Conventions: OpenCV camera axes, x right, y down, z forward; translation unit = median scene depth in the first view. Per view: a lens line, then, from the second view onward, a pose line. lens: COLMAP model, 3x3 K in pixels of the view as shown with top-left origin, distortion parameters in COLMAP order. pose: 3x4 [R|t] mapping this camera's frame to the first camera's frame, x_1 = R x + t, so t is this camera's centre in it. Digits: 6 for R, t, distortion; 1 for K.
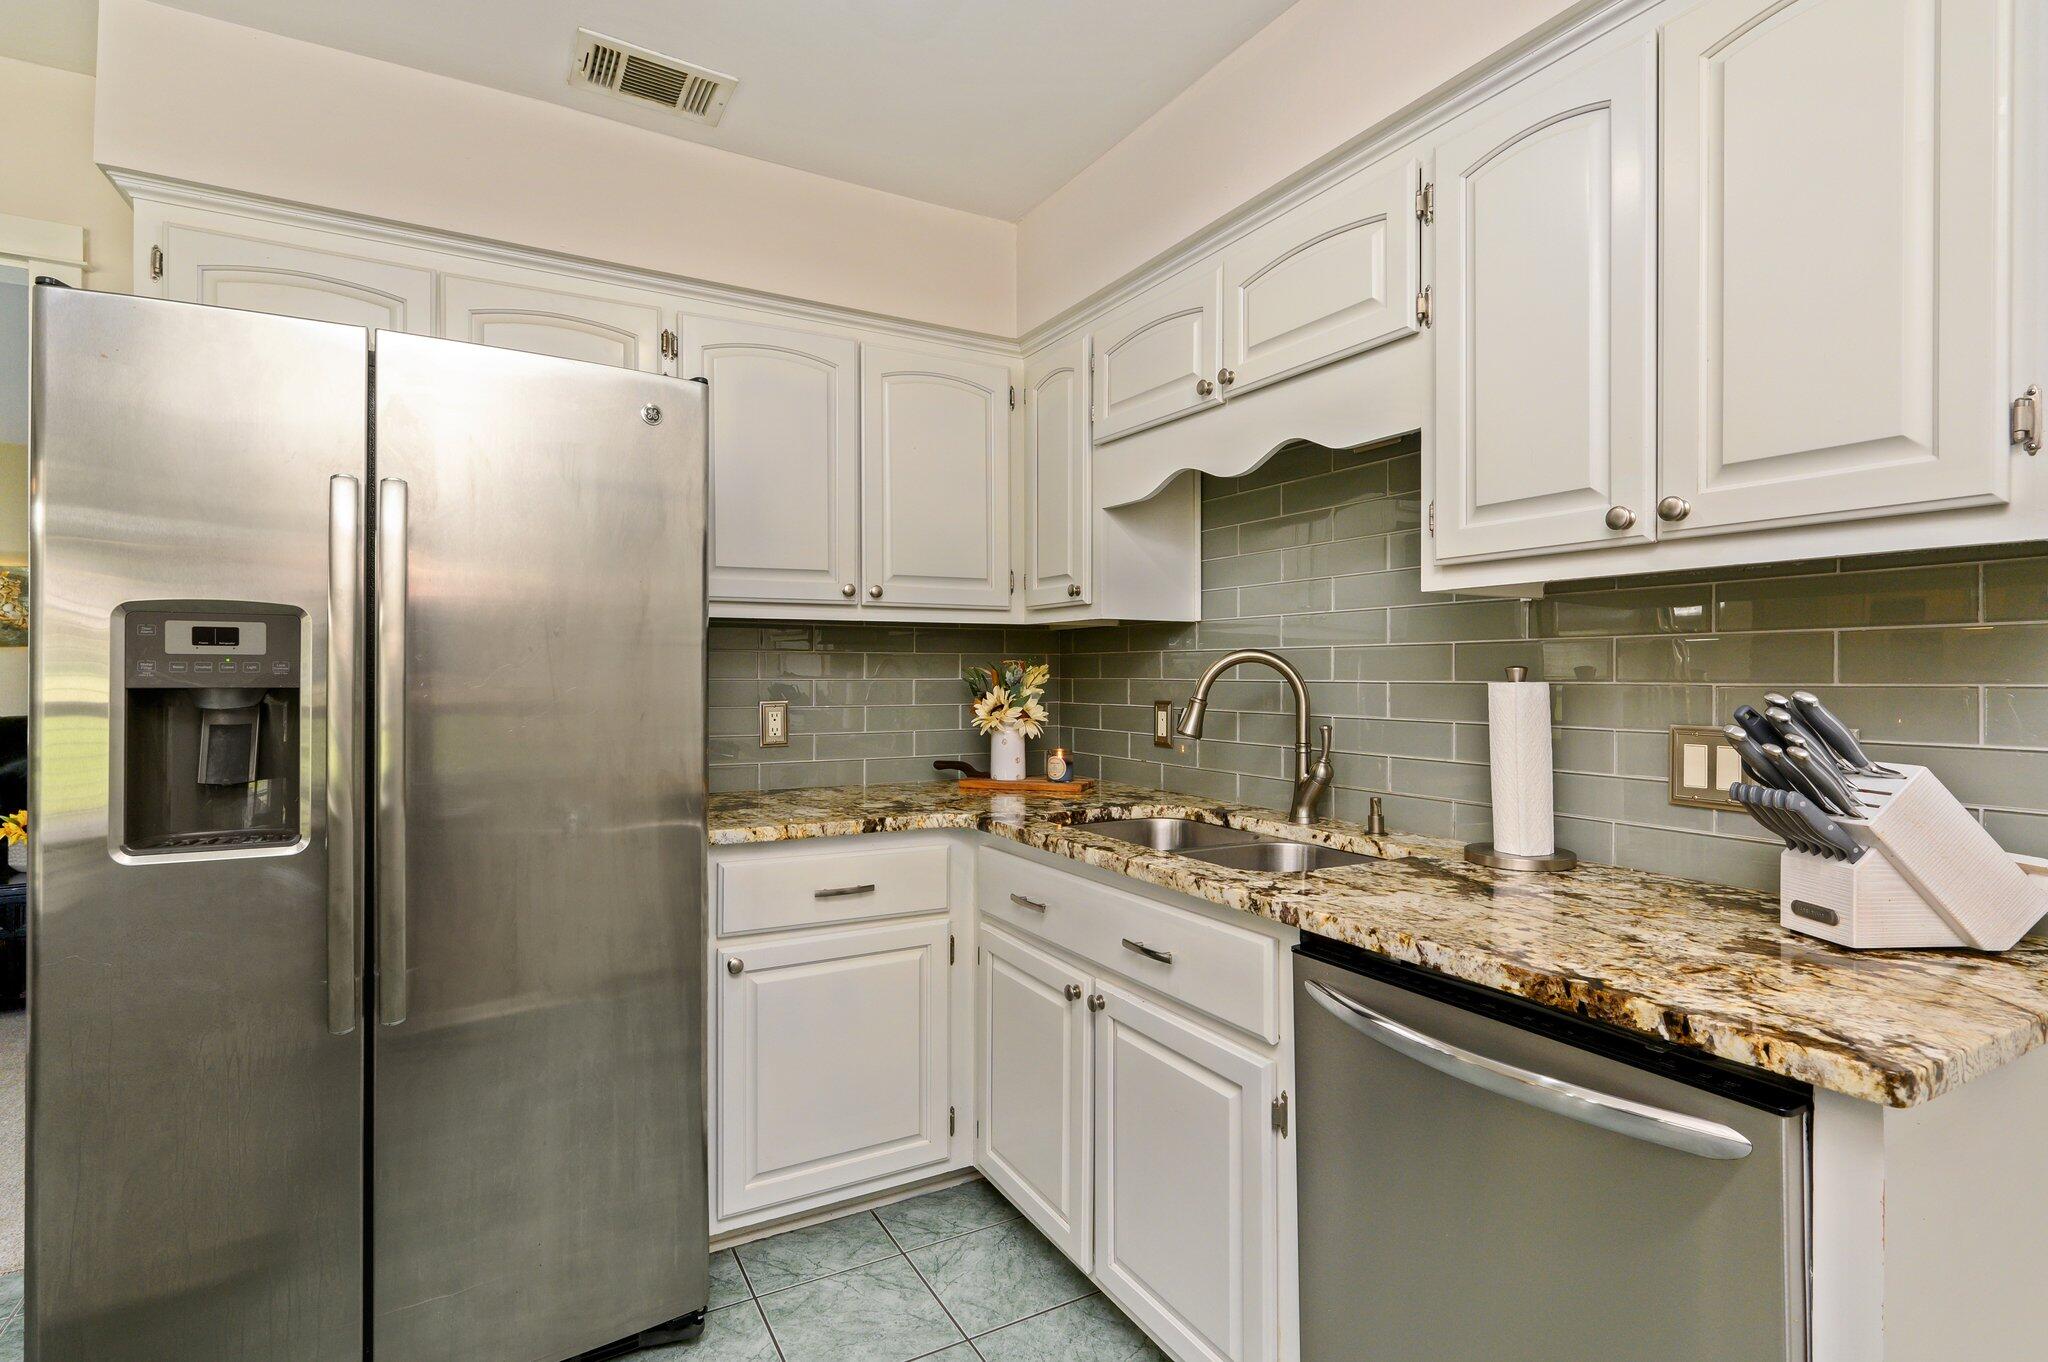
lens RADIAL K [[994.0, 0, 1017.3], [0, 994.0, 677.7], [0, 0, 1]] dist [-0.002242, 0.000253]
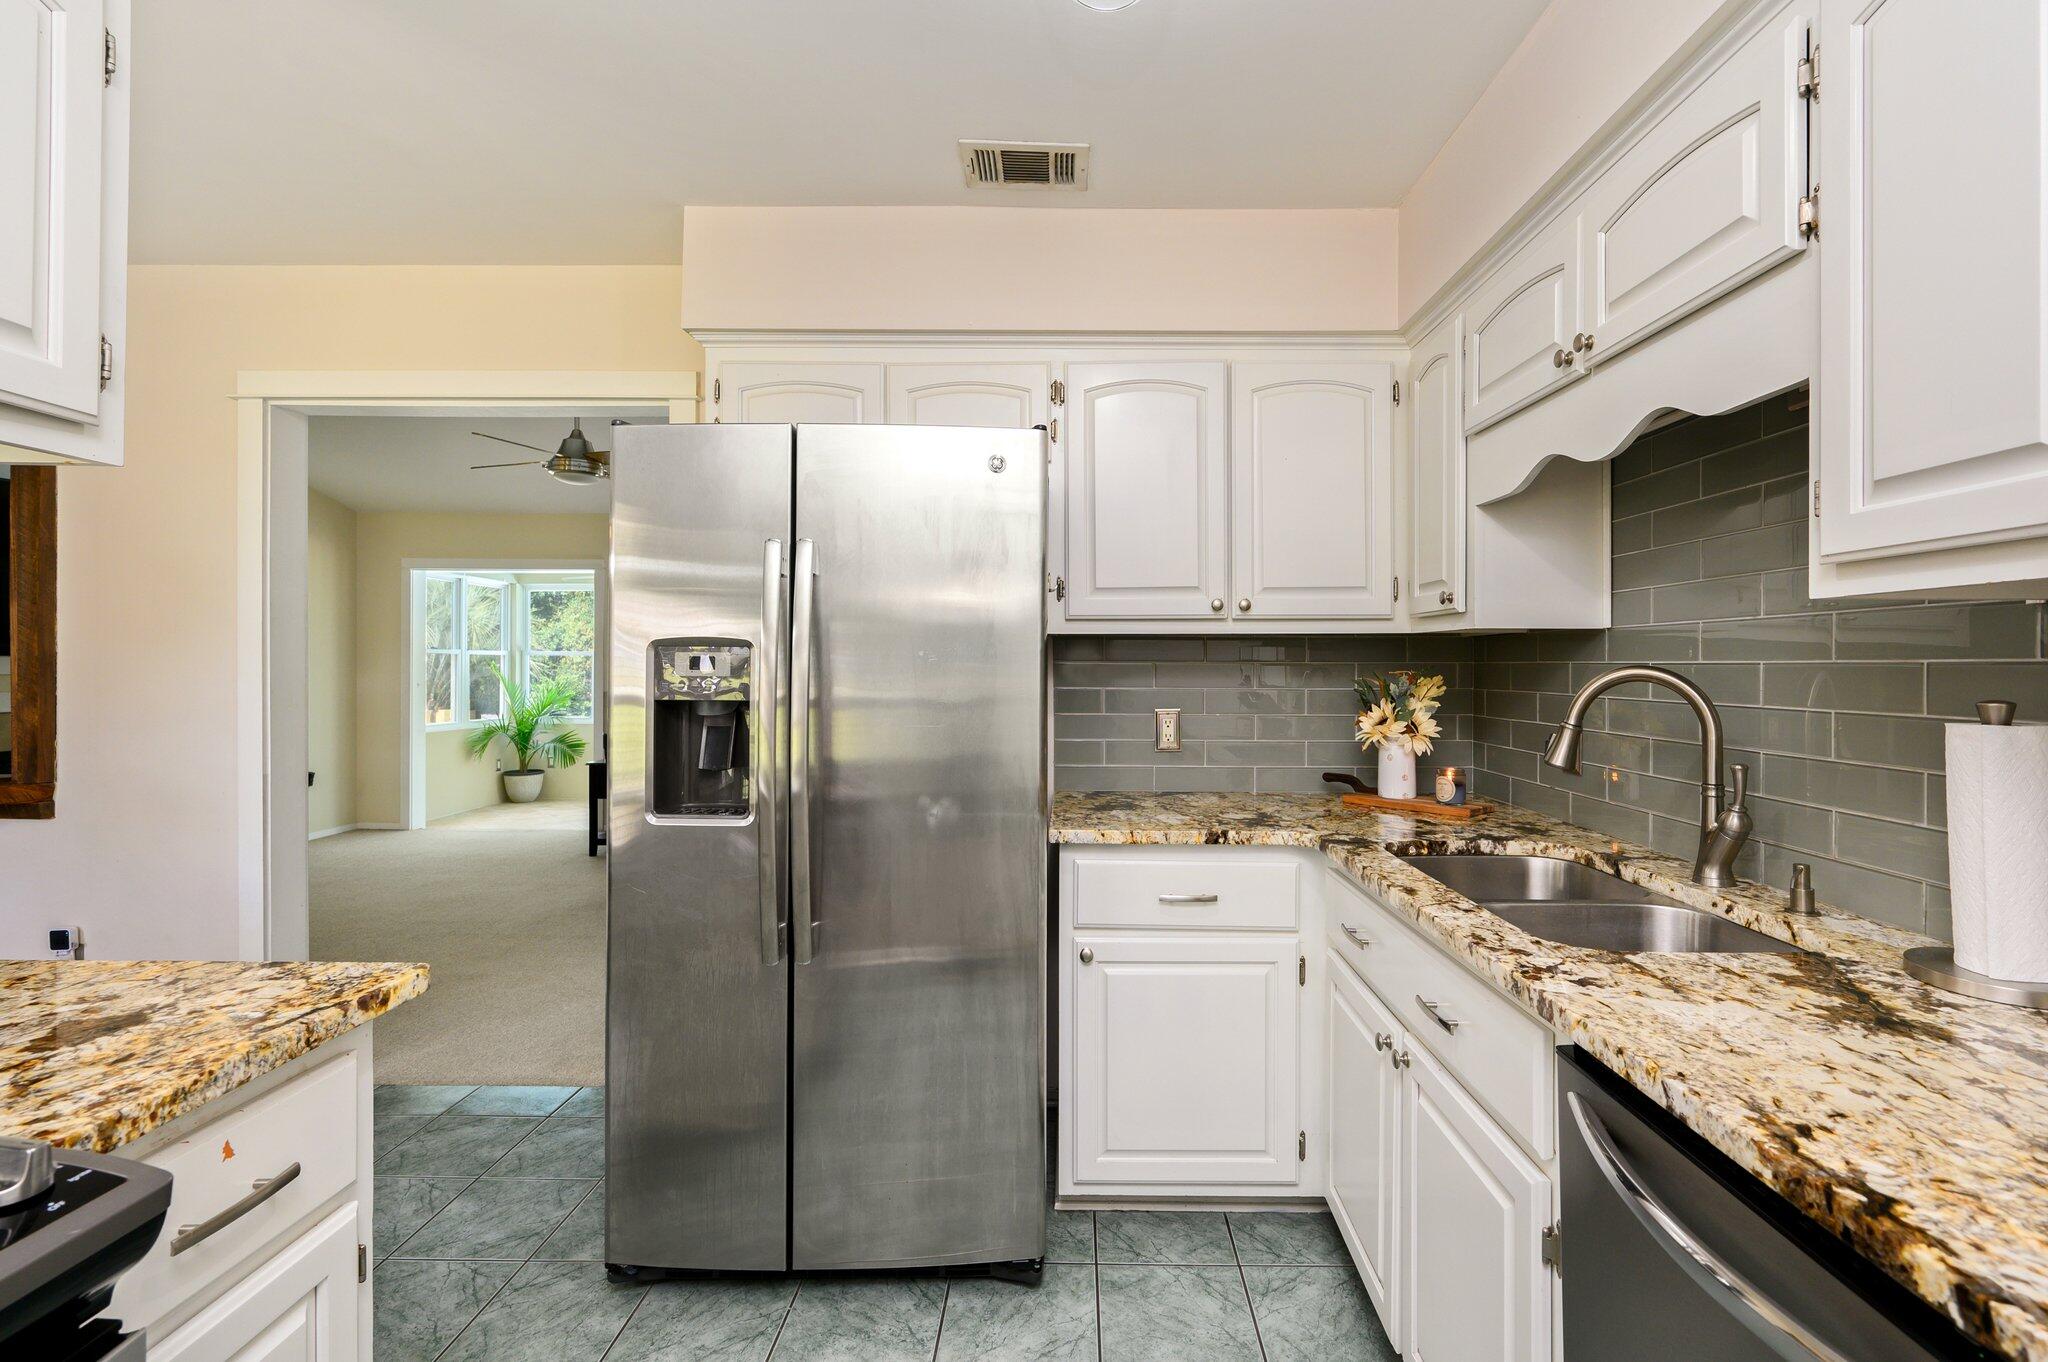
lens RADIAL K [[935.7, 0, 1029.3], [0, 935.7, 672.2], [0, 0, 1]] dist [-0.002016, 0.000469]
pose [[0.867498, 0.001051, -0.497439, 0.185971], [-0.000876, 0.999999, 0.000585, -0.023761], [0.497440, -0.000072, 0.867499, 0.078924]]
